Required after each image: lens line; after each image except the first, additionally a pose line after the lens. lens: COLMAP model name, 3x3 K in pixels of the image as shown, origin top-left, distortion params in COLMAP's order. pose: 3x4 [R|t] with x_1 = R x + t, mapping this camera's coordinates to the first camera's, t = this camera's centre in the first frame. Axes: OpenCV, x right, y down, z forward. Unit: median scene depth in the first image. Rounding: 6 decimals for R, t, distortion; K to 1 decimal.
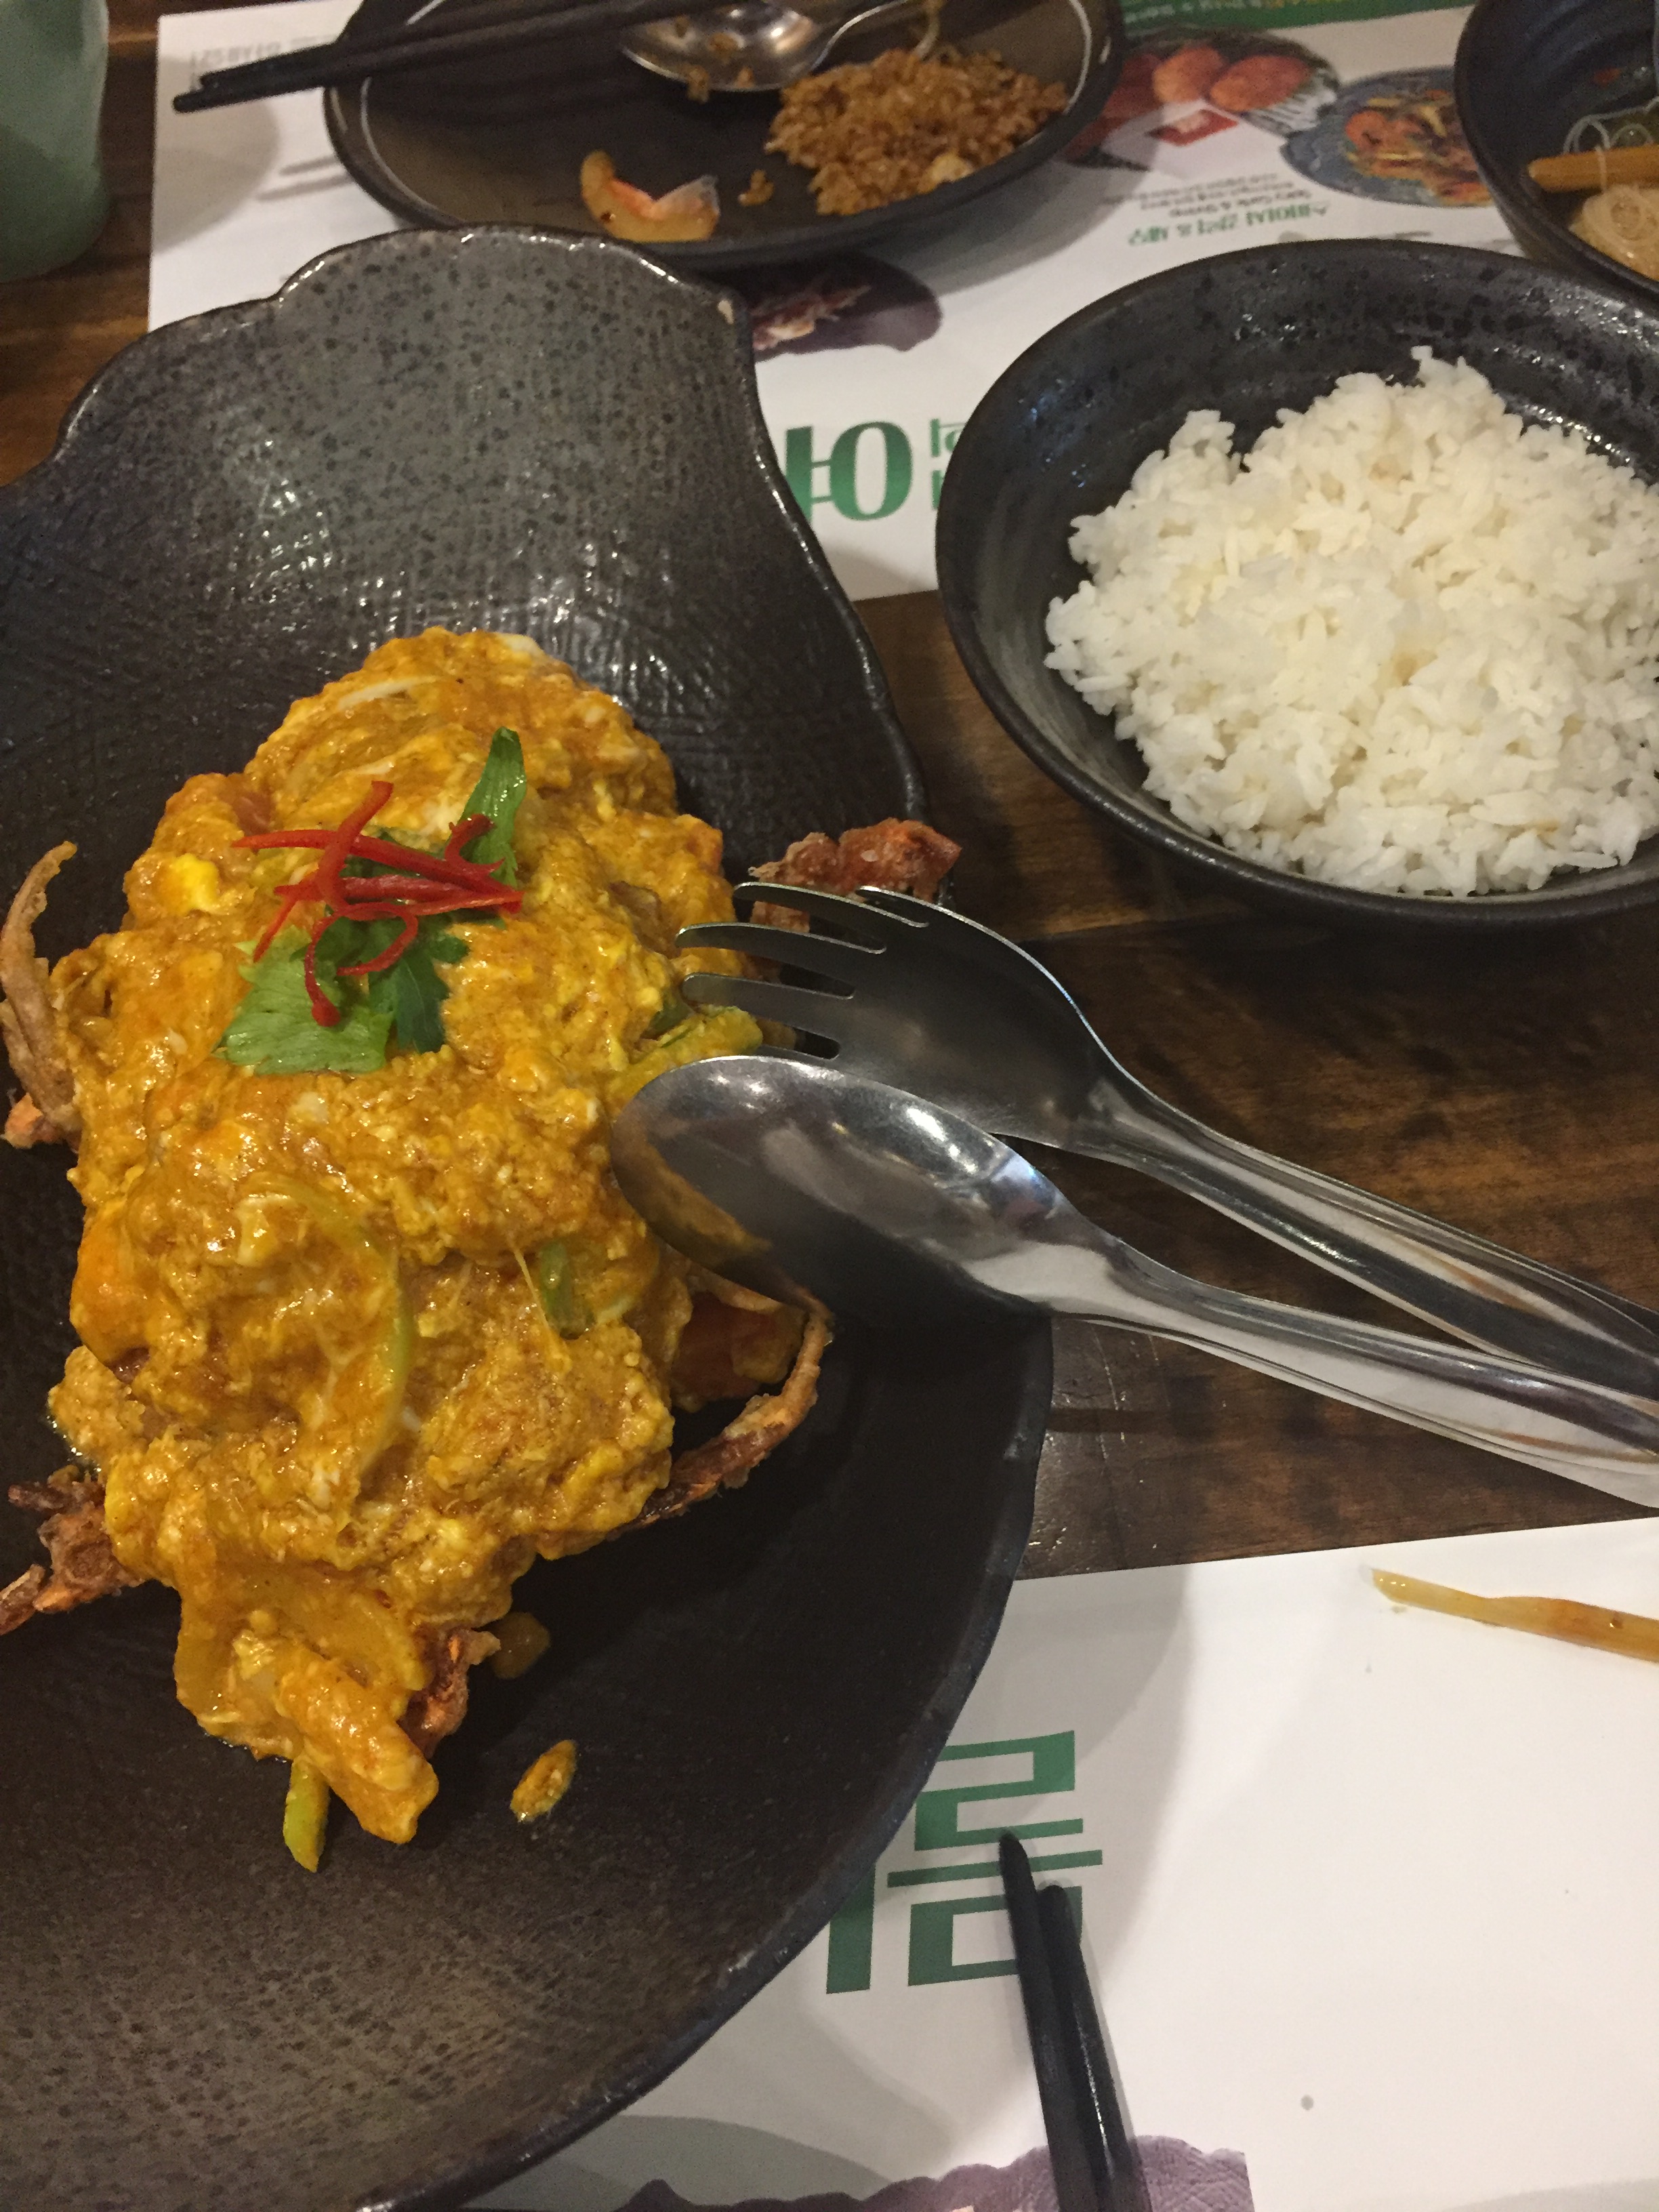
lens RADIAL K [[1634.8, 0, 801.0], [0, 1634.8, 1101.6], [0, 0, 1]] dist [0.035455, -0.071987]
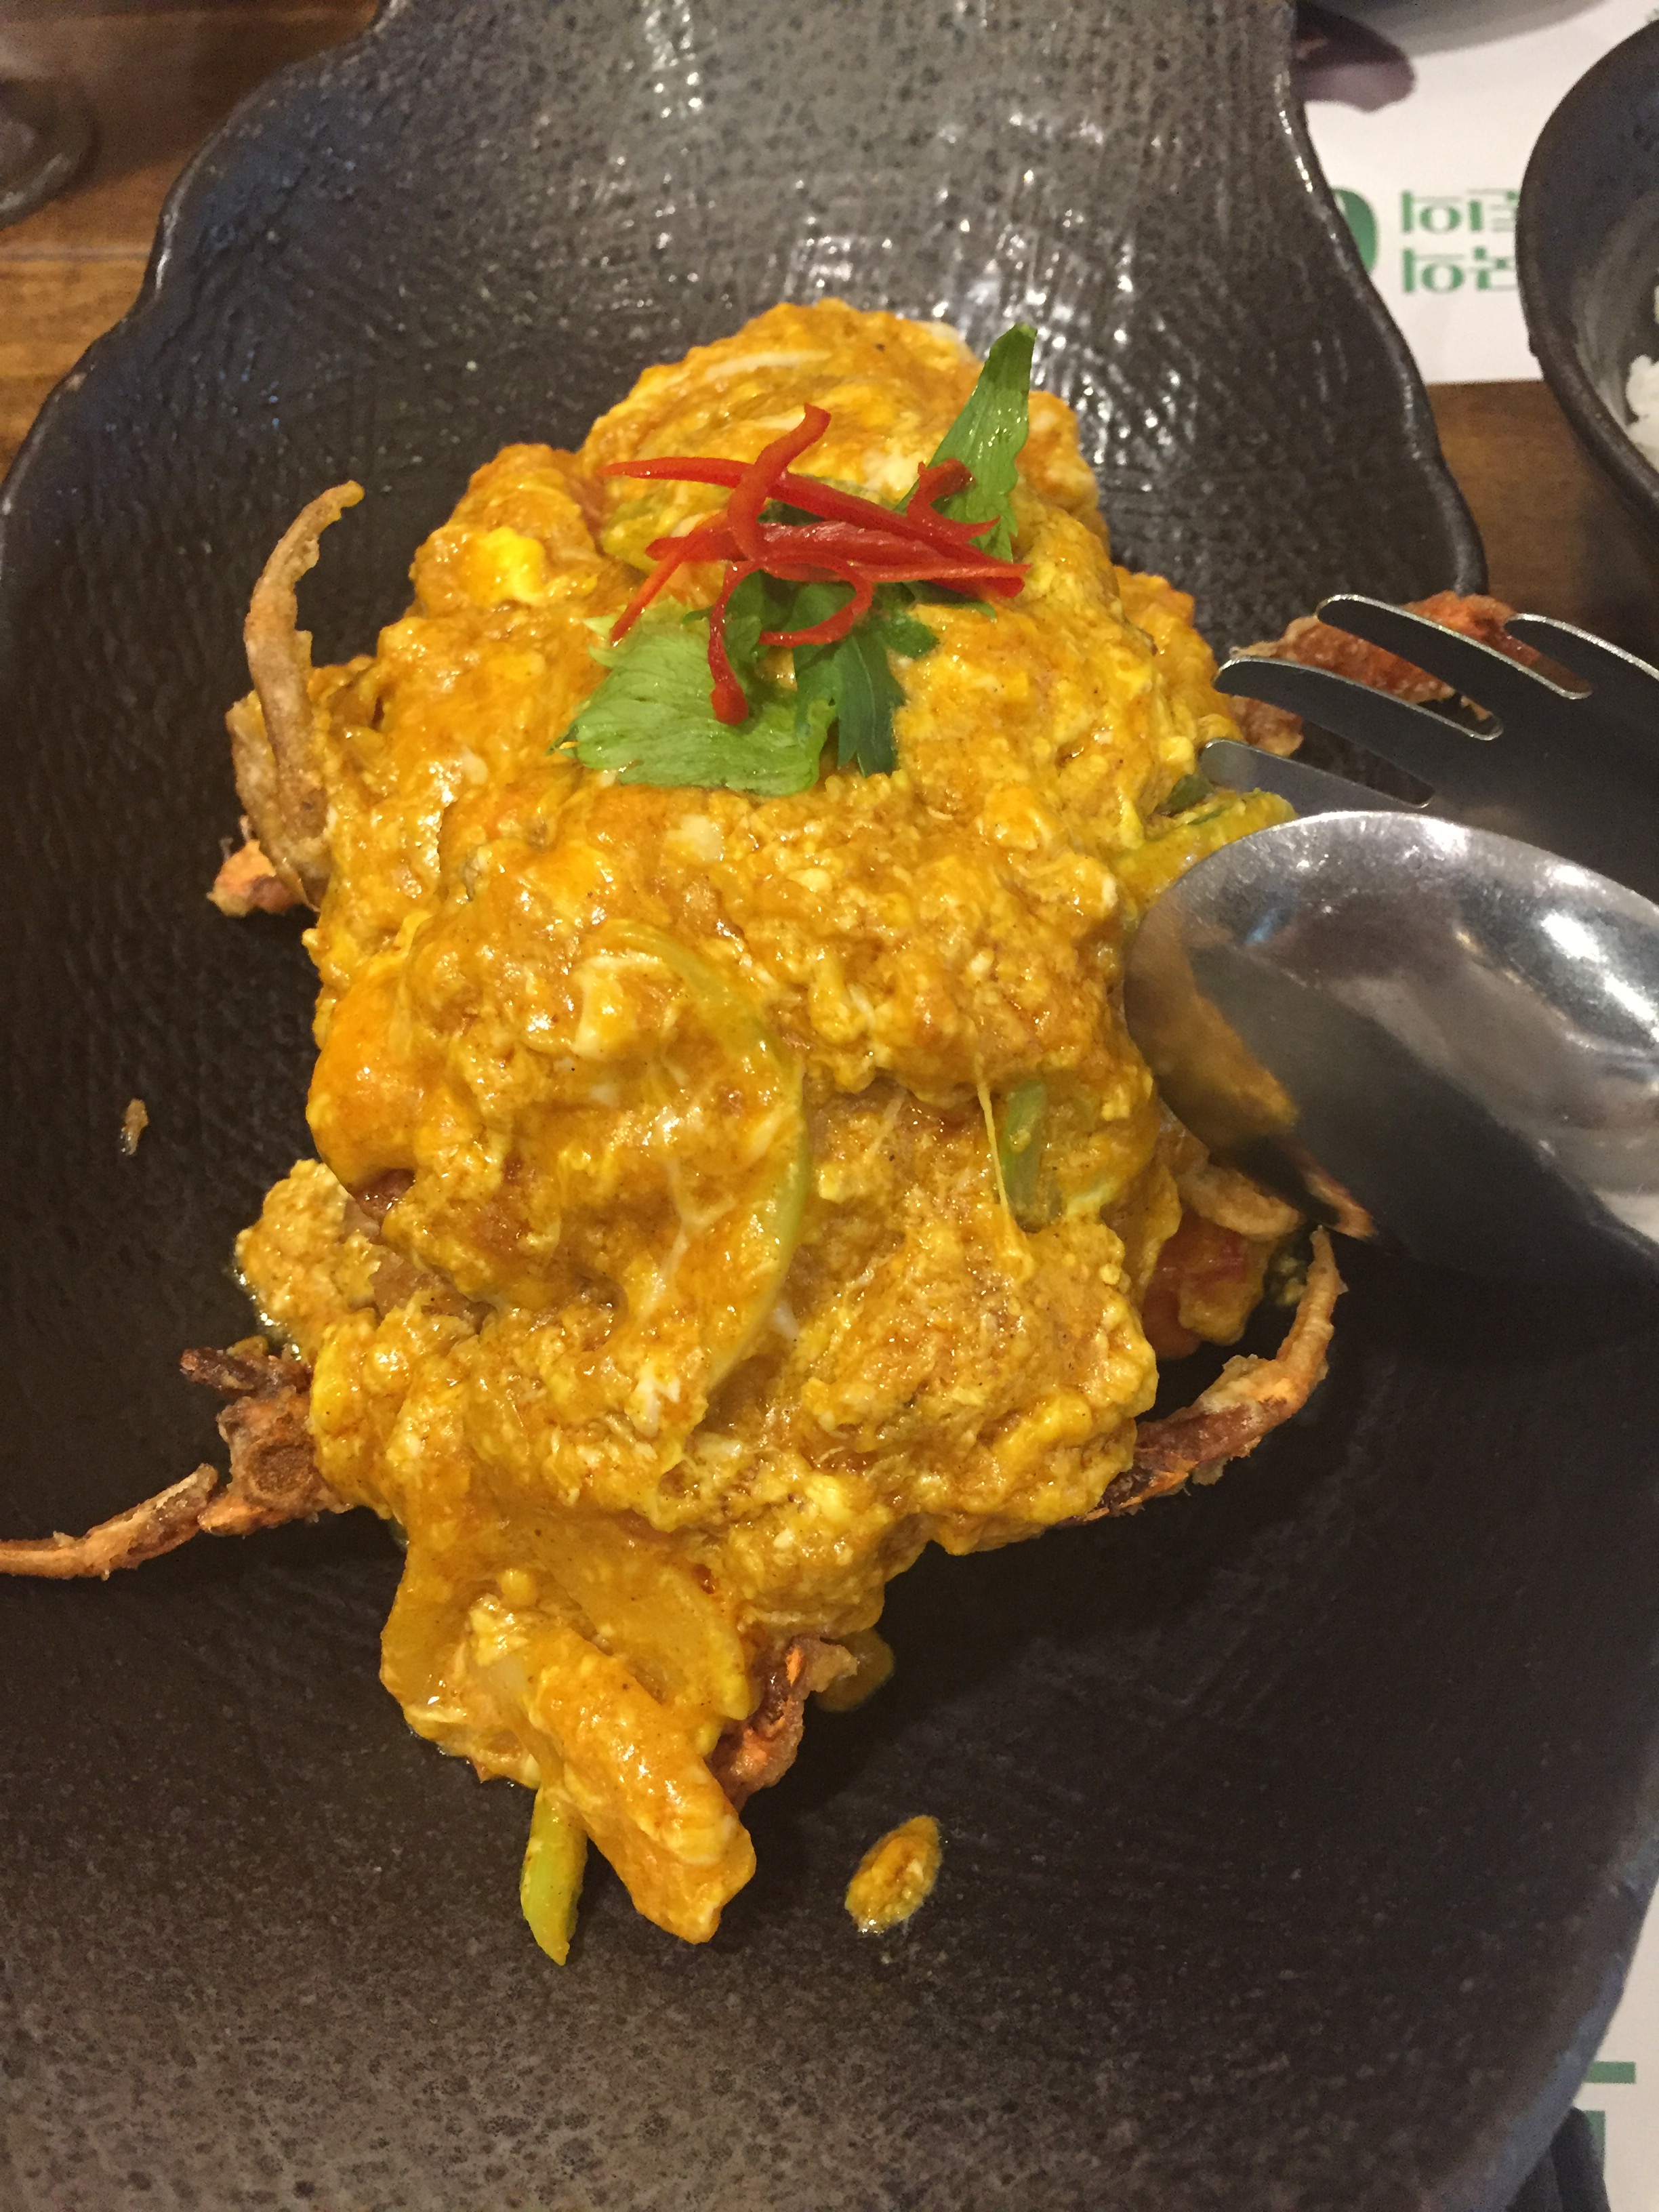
lens RADIAL K [[1634.8, 0, 801.0], [0, 1634.8, 1101.6], [0, 0, 1]] dist [0.035455, -0.071987]
pose [[0.991576, 0.113914, -0.061655, -0.195027], [-0.113868, 0.993487, 0.004280, 0.098605], [0.061741, 0.002776, 0.998088, 0.322627]]
